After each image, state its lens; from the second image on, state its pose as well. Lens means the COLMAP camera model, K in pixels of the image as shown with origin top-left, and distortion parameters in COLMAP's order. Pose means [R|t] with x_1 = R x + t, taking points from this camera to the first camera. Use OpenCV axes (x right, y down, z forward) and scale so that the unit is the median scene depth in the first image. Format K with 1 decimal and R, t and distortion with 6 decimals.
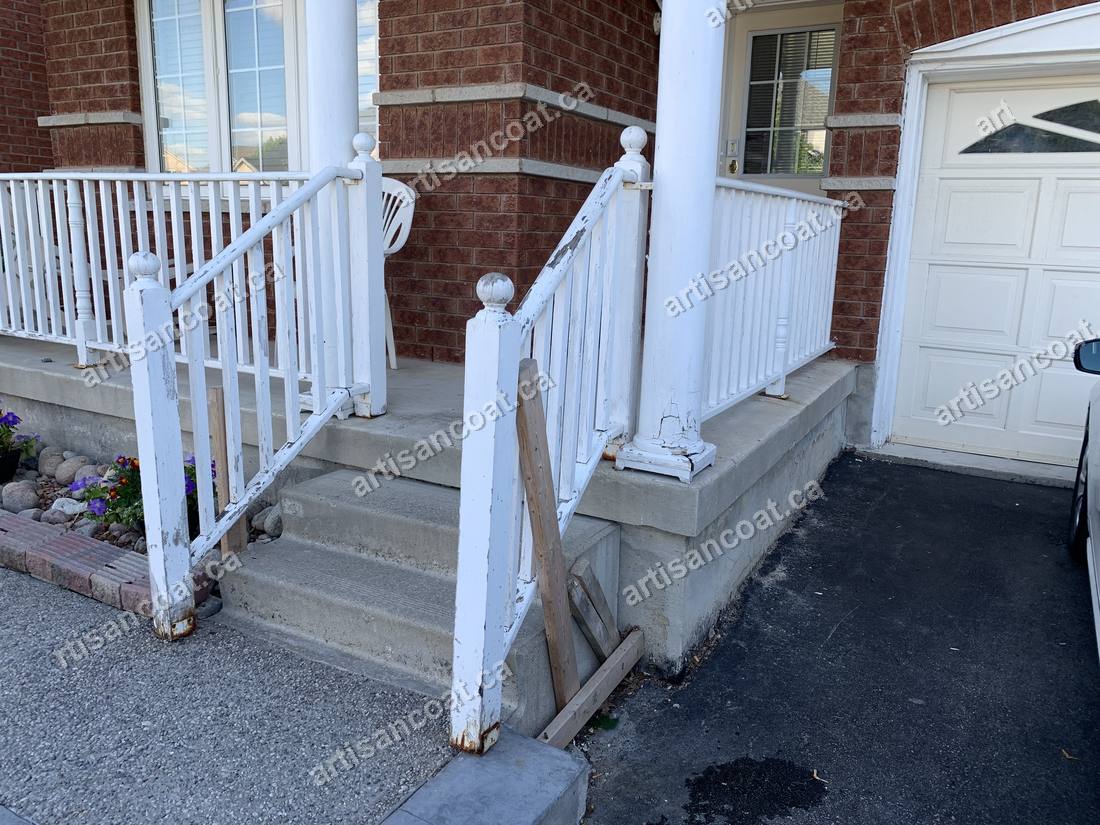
lens RADIAL K [[852.9, 0, 543.9], [0, 852.9, 413.6], [0, 0, 1]] dist [0.025033, -0.029271]
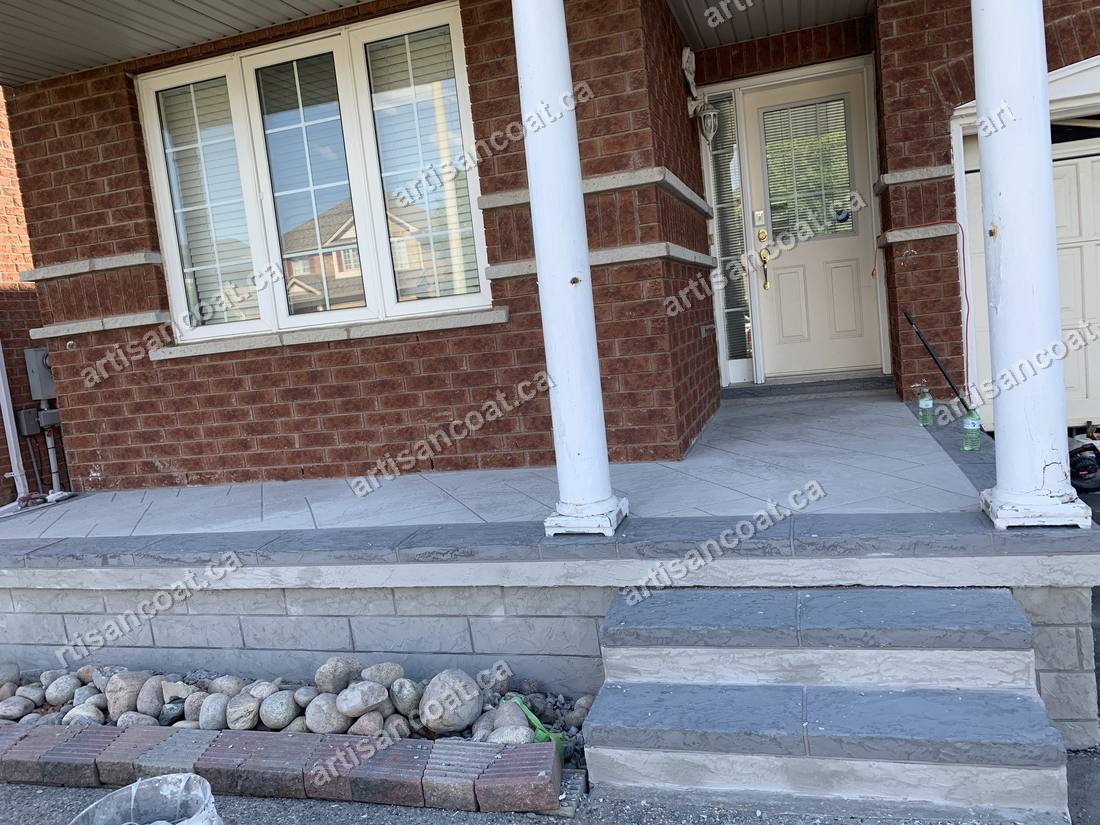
lens RADIAL K [[852.9, 0, 550.3], [0, 852.9, 413.3], [0, 0, 1]] dist [0.025033, -0.029271]
pose [[0.968762, -0.154156, 0.194260, -0.320662], [0.174878, 0.980057, -0.094374, -0.033414], [-0.175837, 0.125398, 0.976400, 0.086161]]
